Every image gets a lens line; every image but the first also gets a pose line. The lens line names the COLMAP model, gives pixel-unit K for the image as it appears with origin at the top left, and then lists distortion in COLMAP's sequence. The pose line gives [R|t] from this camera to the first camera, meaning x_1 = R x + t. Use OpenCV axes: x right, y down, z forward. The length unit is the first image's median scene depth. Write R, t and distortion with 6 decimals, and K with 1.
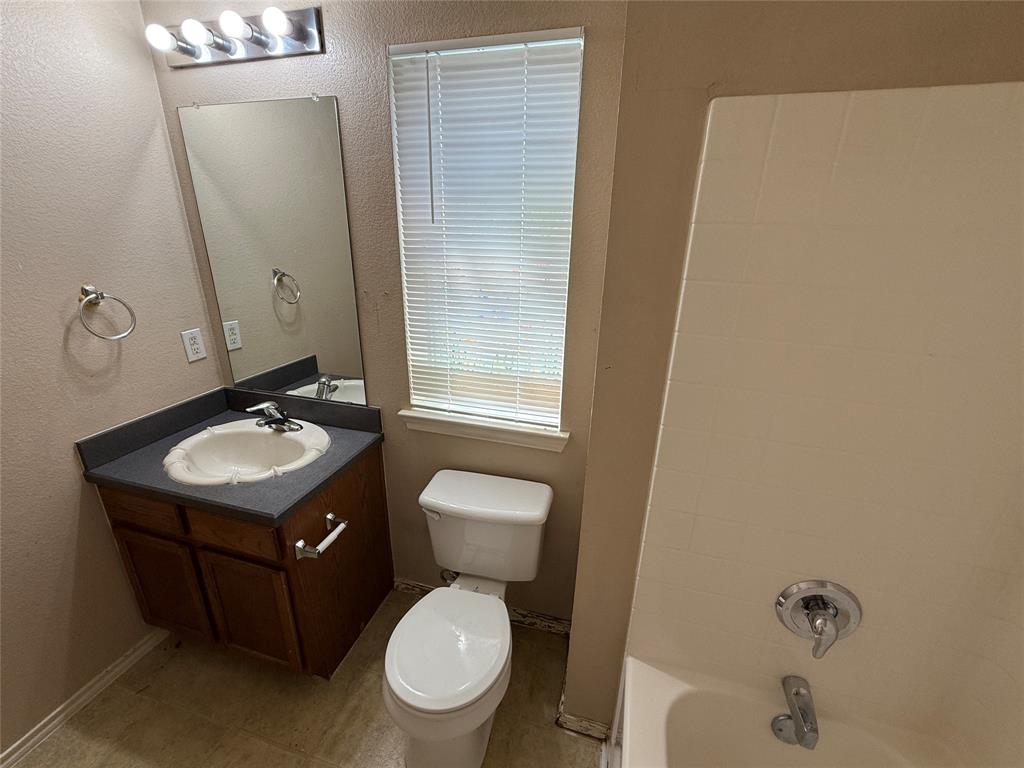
lens RADIAL K [[435.3, 0, 512.0], [0, 435.3, 384.0], [0, 0, 1]] dist [0.000144, -0.000101]
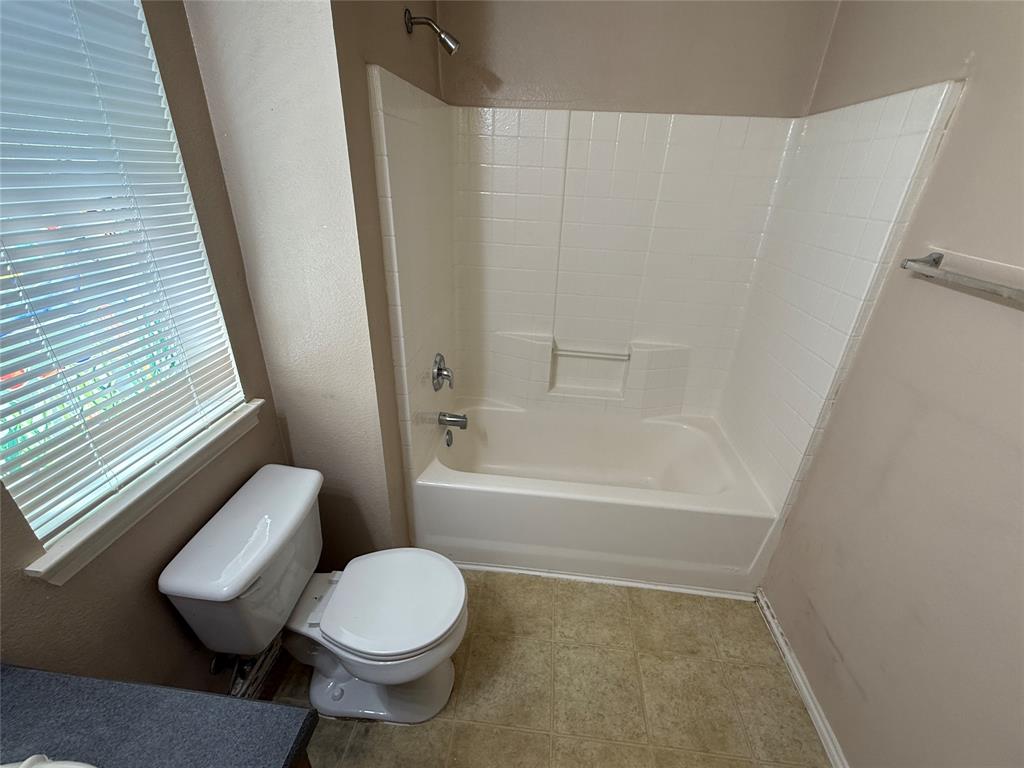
lens RADIAL K [[435.3, 0, 512.0], [0, 435.3, 384.0], [0, 0, 1]] dist [0.000144, -0.000101]
pose [[-0.172805, -0.455701, 0.873198, -0.701089], [0.292725, 0.822718, 0.487286, -0.186128], [-0.940452, 0.339813, -0.008775, 0.495236]]
